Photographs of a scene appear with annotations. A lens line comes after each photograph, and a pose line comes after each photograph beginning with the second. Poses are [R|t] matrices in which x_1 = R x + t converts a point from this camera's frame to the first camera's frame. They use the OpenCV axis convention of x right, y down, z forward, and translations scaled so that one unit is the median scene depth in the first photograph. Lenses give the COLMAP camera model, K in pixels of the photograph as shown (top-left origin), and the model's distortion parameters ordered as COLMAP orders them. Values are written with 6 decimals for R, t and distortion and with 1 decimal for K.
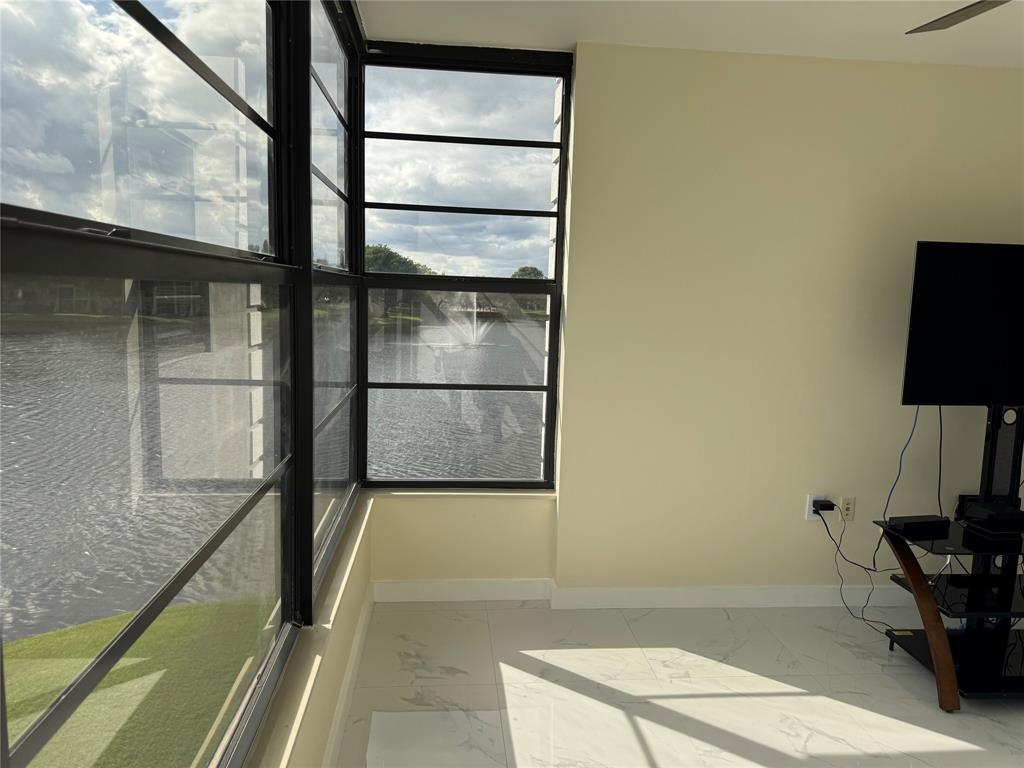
lens RADIAL K [[728.2, 0, 512.0], [0, 728.2, 384.0], [0, 0, 1]] dist [0.099809, -0.119068]
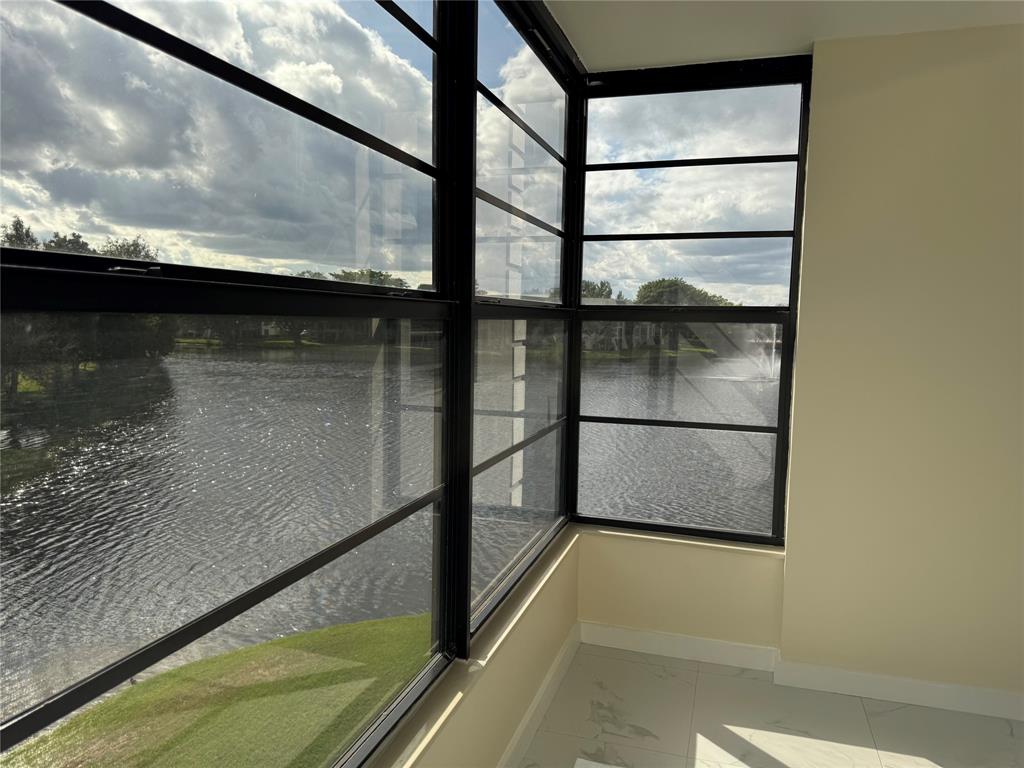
lens RADIAL K [[733.2, 0, 506.7], [0, 733.2, 389.8], [0, 0, 1]] dist [0.000317, -0.004477]
pose [[0.920964, 0.022913, -0.388974, 0.095291], [-0.037042, 0.998897, -0.028862, -0.005435], [0.387883, 0.040989, 0.920797, 0.062739]]
